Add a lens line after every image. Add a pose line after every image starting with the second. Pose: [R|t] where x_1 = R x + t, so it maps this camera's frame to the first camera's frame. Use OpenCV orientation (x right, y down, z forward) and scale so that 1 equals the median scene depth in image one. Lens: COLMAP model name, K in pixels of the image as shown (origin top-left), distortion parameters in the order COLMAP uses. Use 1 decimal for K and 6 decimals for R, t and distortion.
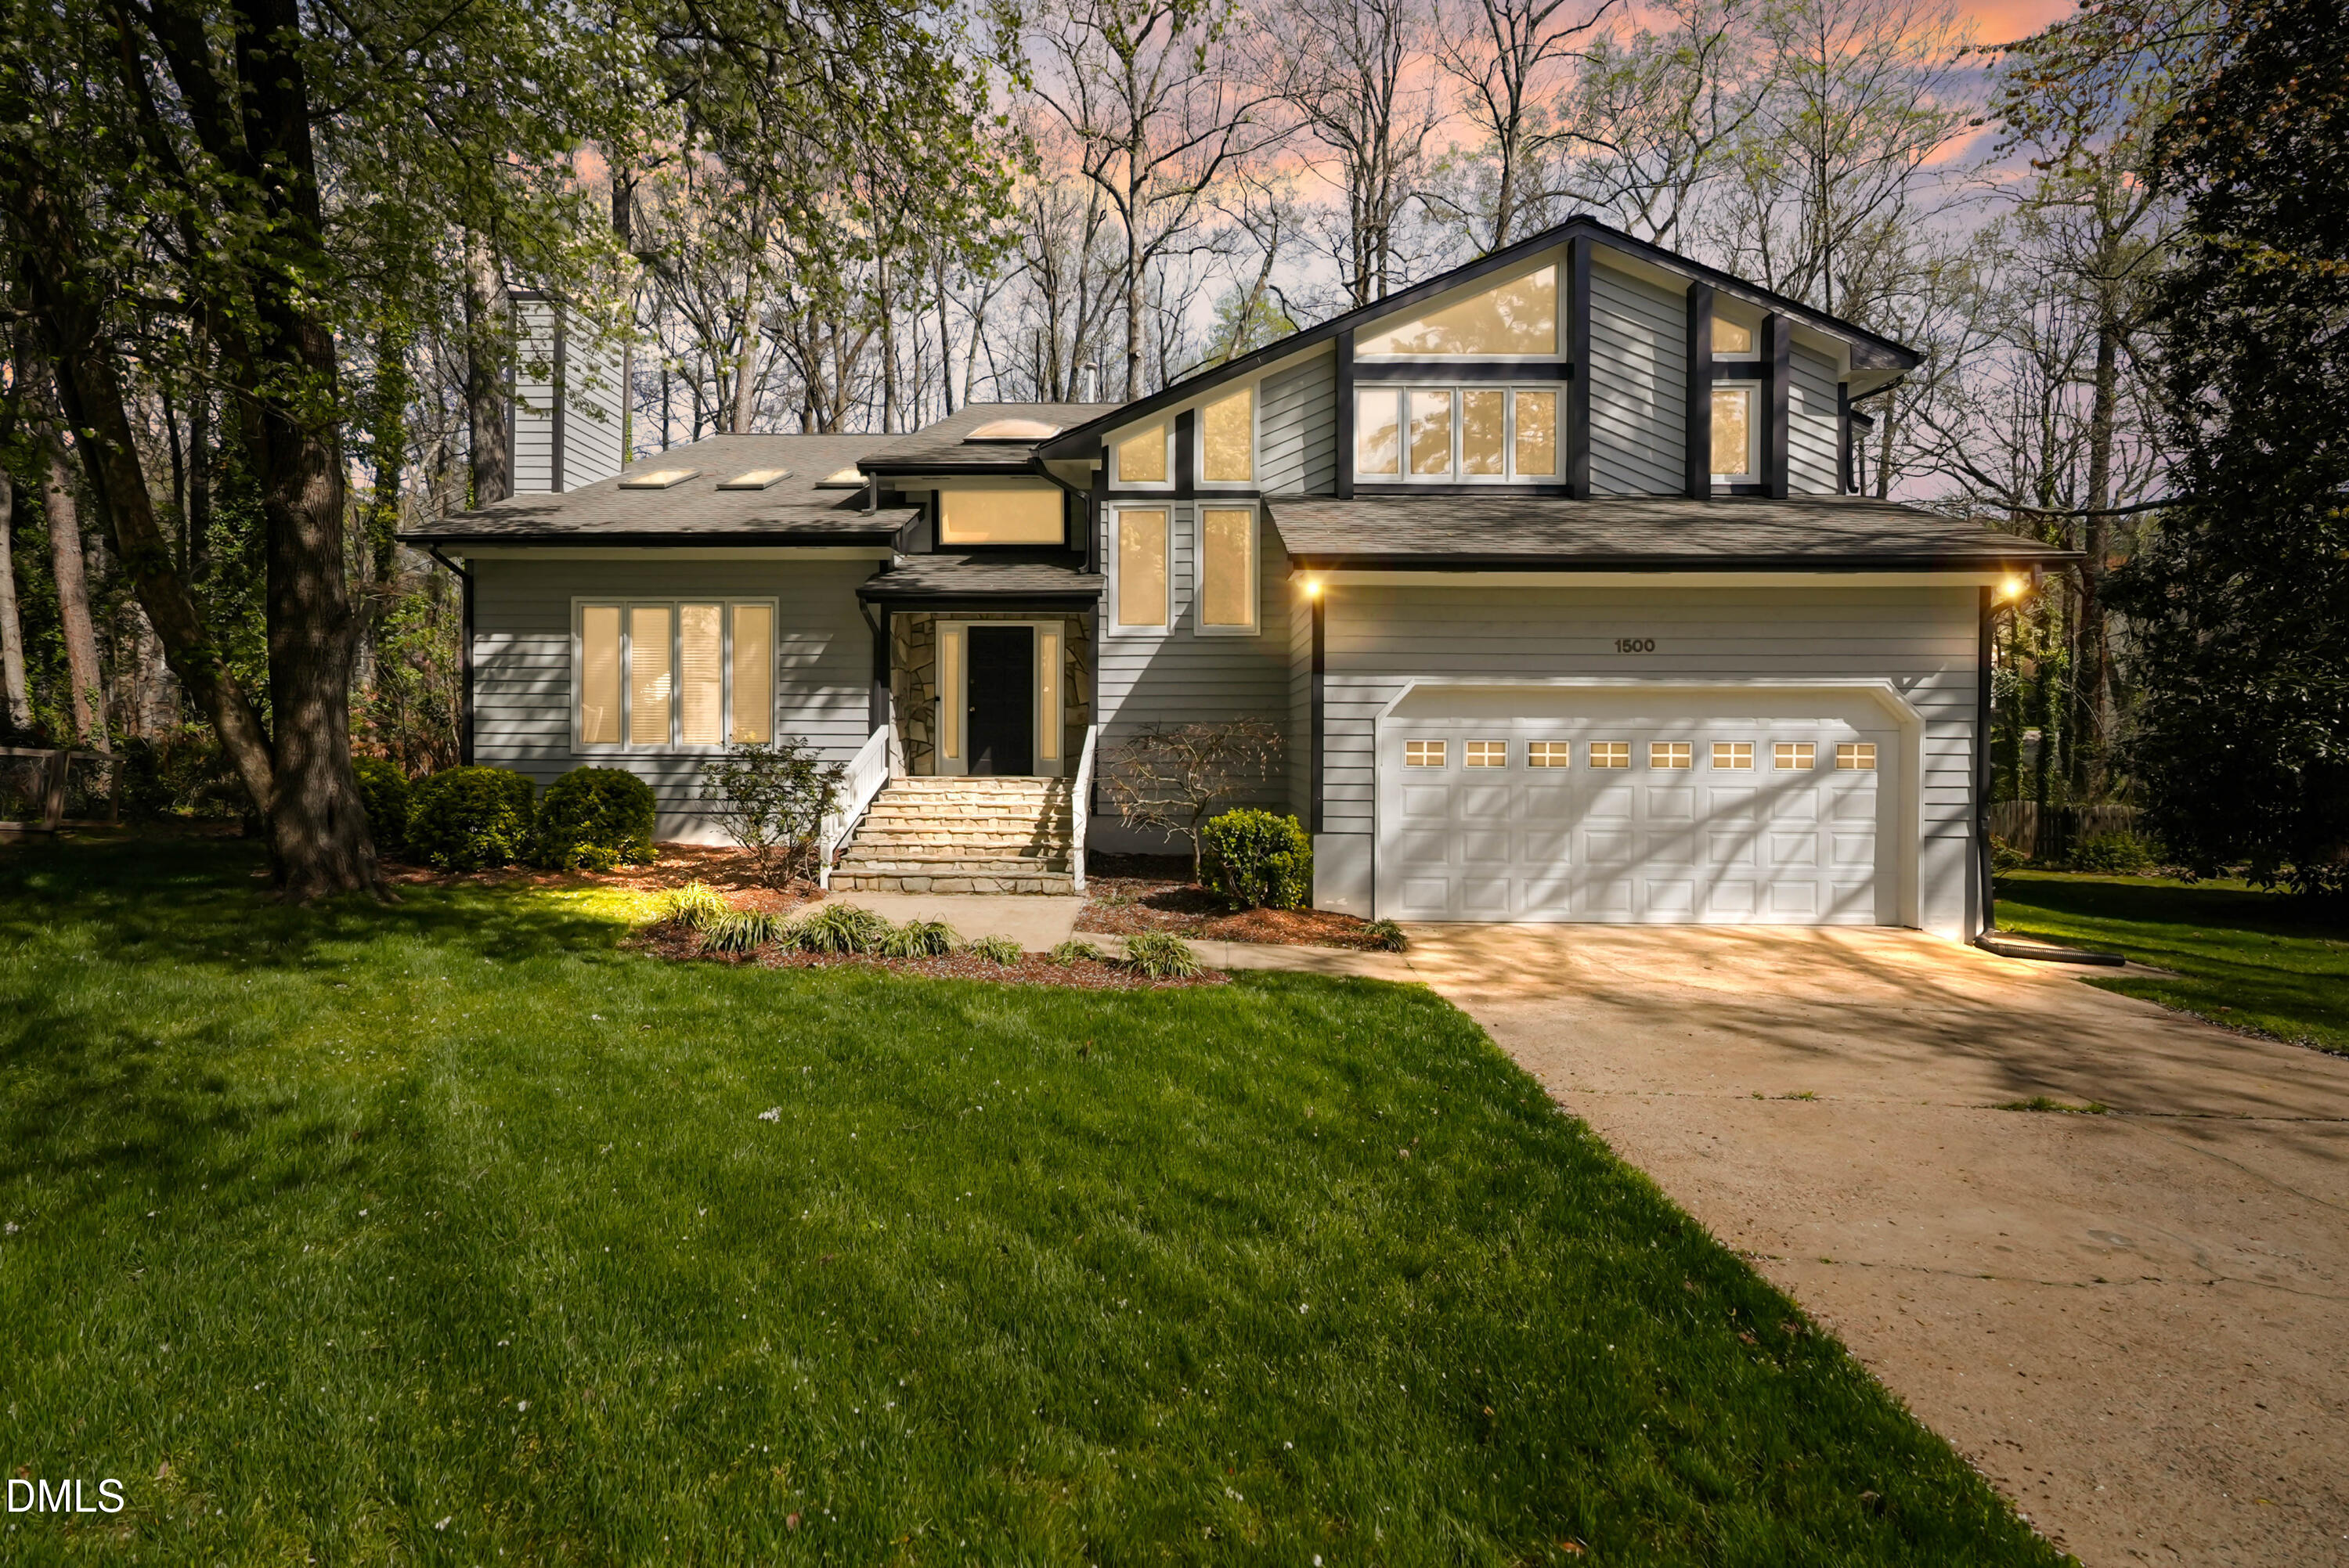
lens RADIAL K [[1075.3, 0, 1164.8], [0, 1075.3, 764.9], [0, 0, 1]] dist [-0.010737, 0.001866]
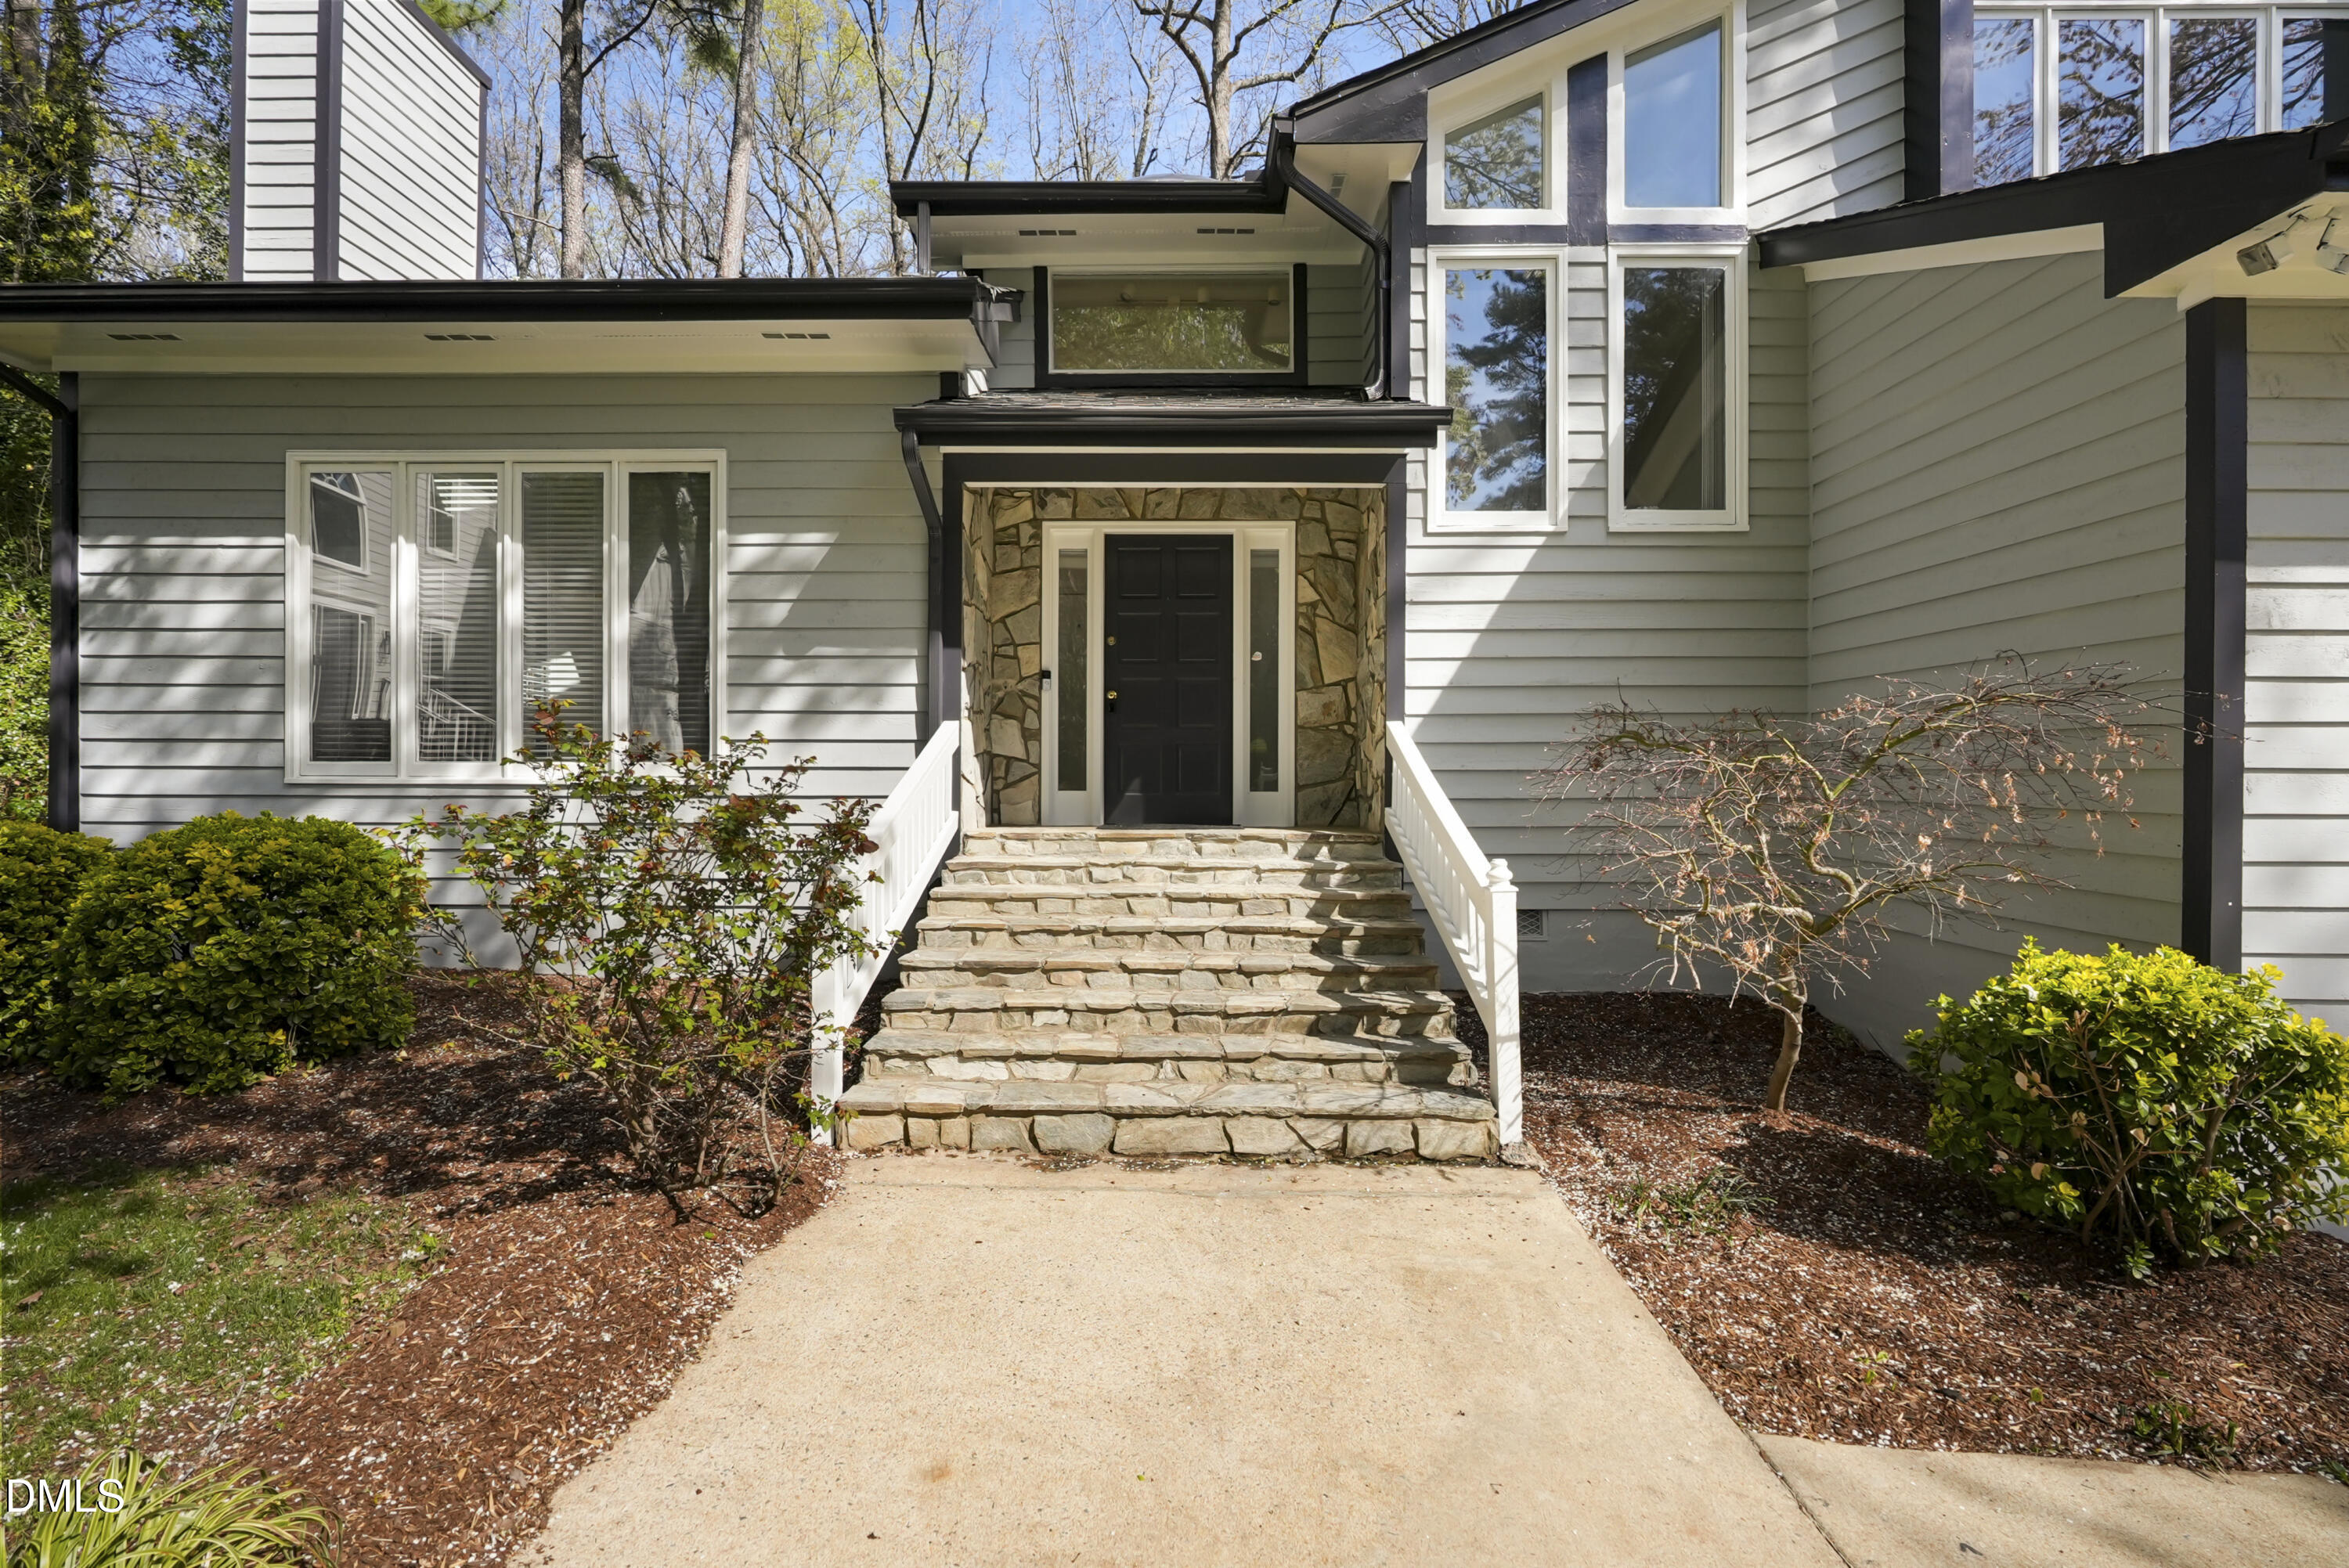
lens RADIAL K [[1075.3, 0, 1181.8], [0, 1075.3, 788.5], [0, 0, 1]] dist [-0.010737, 0.001866]
pose [[0.999894, -0.002294, 0.014385, -0.167461], [0.002411, 0.999964, -0.008173, -0.003533], [-0.014366, 0.008207, 0.999863, 0.531340]]
